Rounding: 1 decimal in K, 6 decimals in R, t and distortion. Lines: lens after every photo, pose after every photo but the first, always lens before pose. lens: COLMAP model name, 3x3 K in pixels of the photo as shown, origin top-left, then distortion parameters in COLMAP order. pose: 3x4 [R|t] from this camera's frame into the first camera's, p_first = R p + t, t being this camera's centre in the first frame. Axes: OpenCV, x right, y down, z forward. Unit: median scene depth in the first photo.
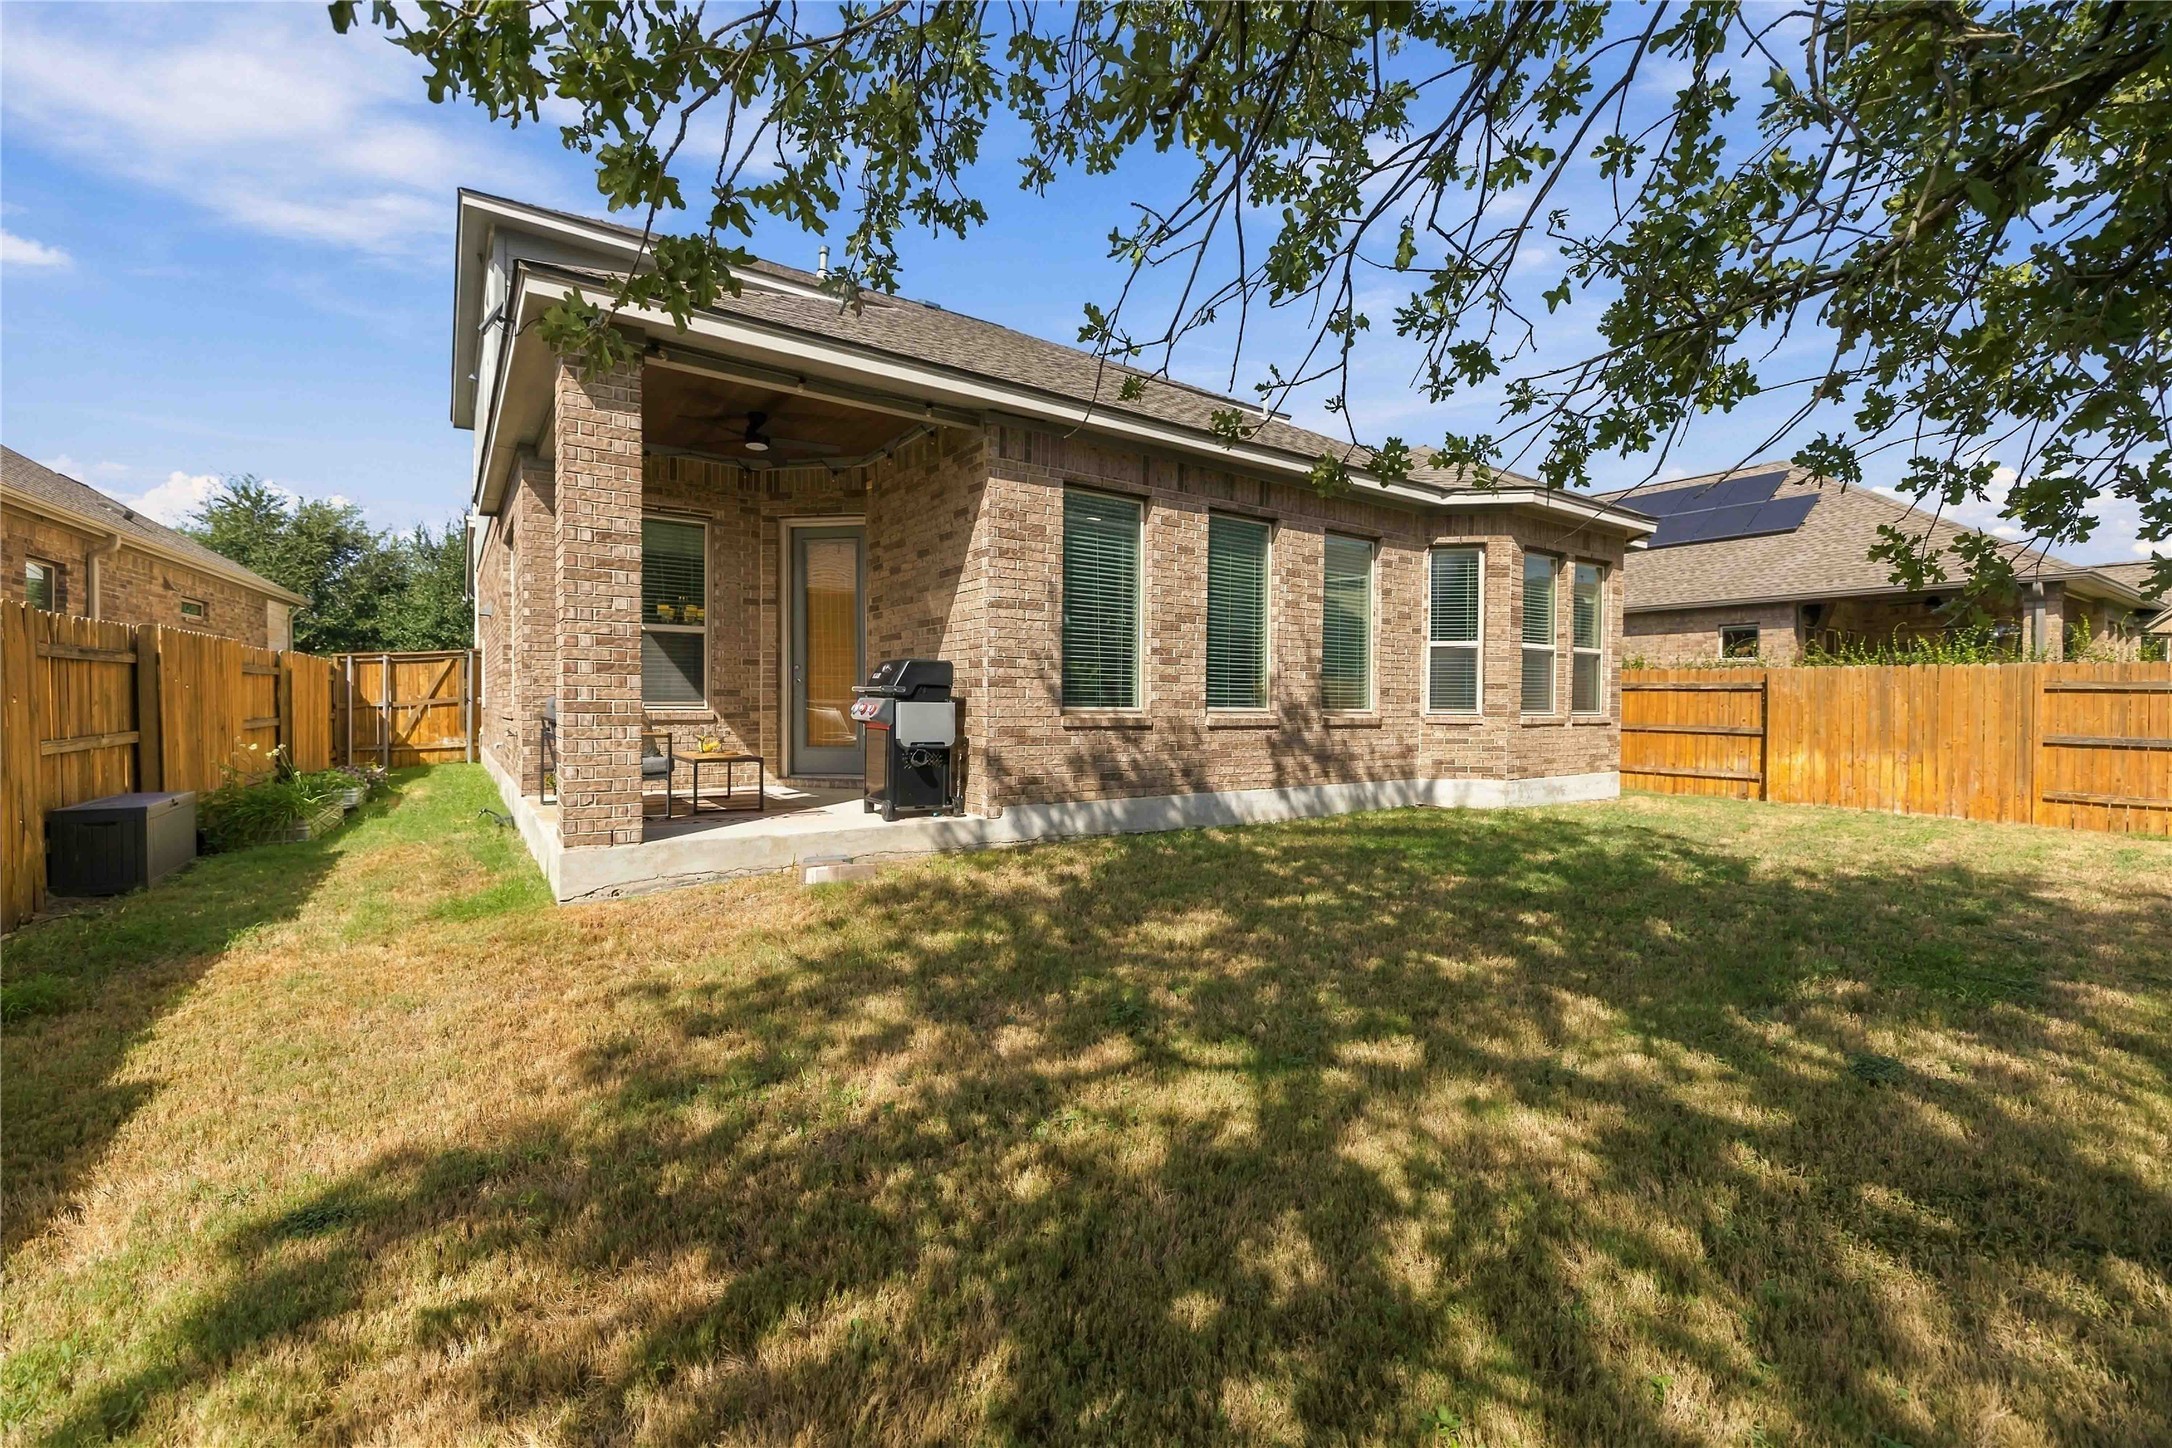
lens RADIAL K [[904.3, 0, 1078.9], [0, 904.3, 739.9], [0, 0, 1]] dist [0.006207, -0.000594]
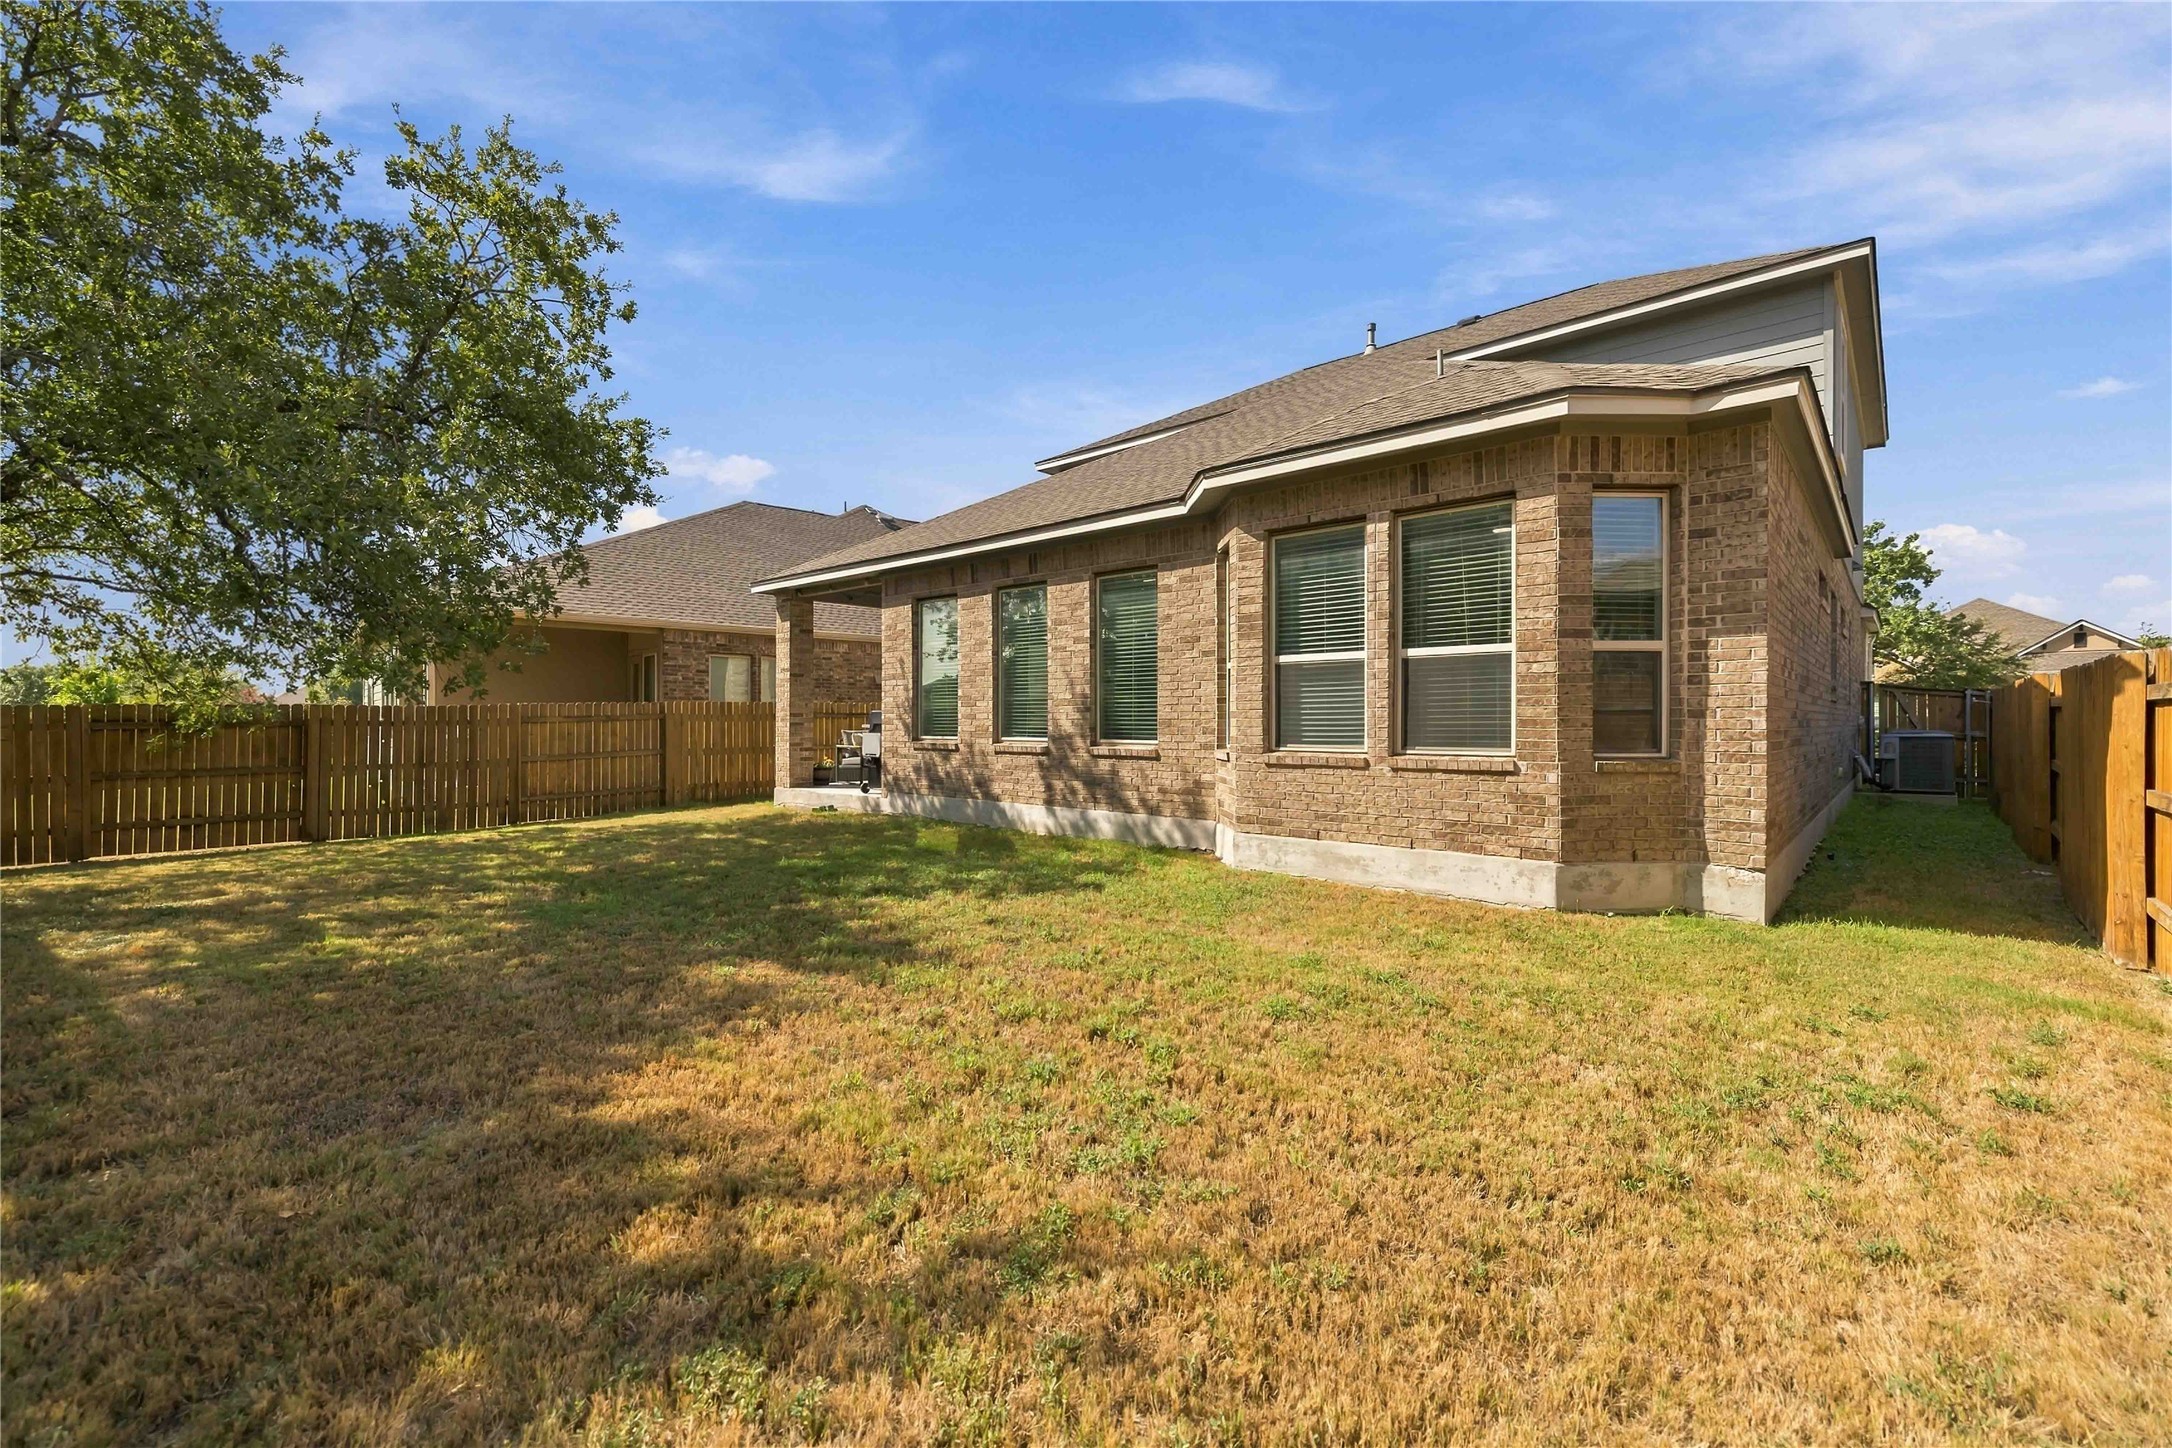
lens RADIAL K [[904.3, 0, 1087.4], [0, 904.3, 721.5], [0, 0, 1]] dist [0.006207, -0.000594]
pose [[0.214883, -0.000522, -0.976640, 1.453027], [-0.024902, 0.999672, -0.006014, -0.052585], [0.976322, 0.025613, 0.214799, 0.829534]]
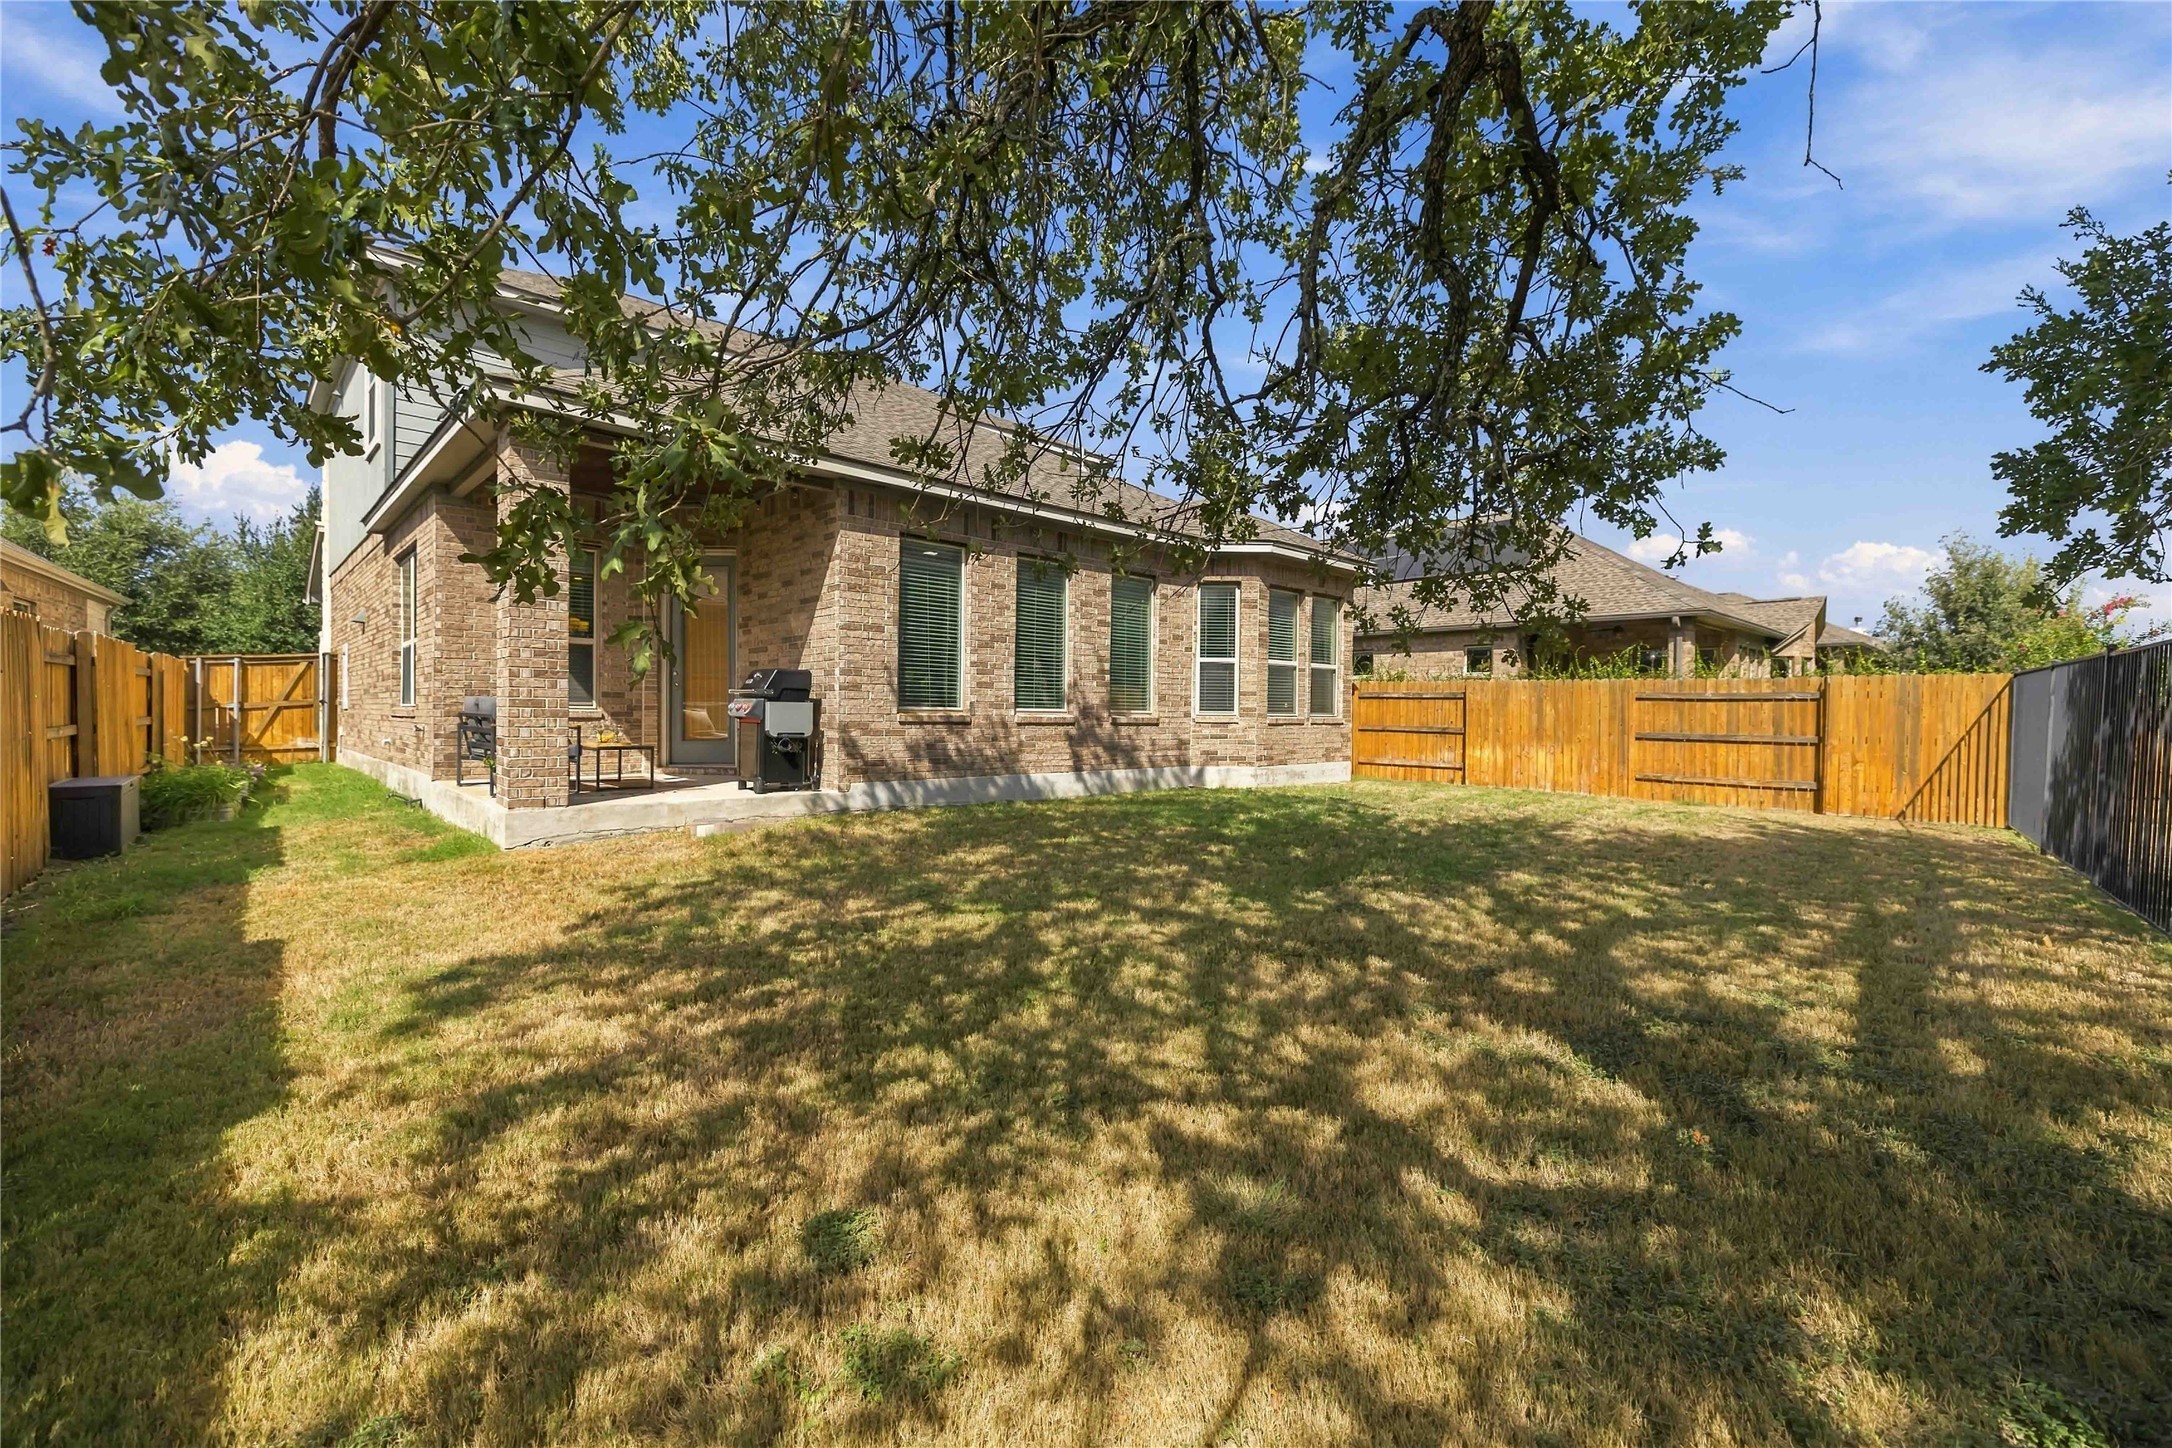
lens RADIAL K [[904.3, 0, 1083.6], [0, 904.3, 737.6], [0, 0, 1]] dist [0.006207, -0.000594]
pose [[0.987324, -0.001718, 0.158708, 0.031355], [0.003488, 0.999935, -0.010875, 0.019499], [-0.158679, 0.011291, 0.987266, -0.270146]]
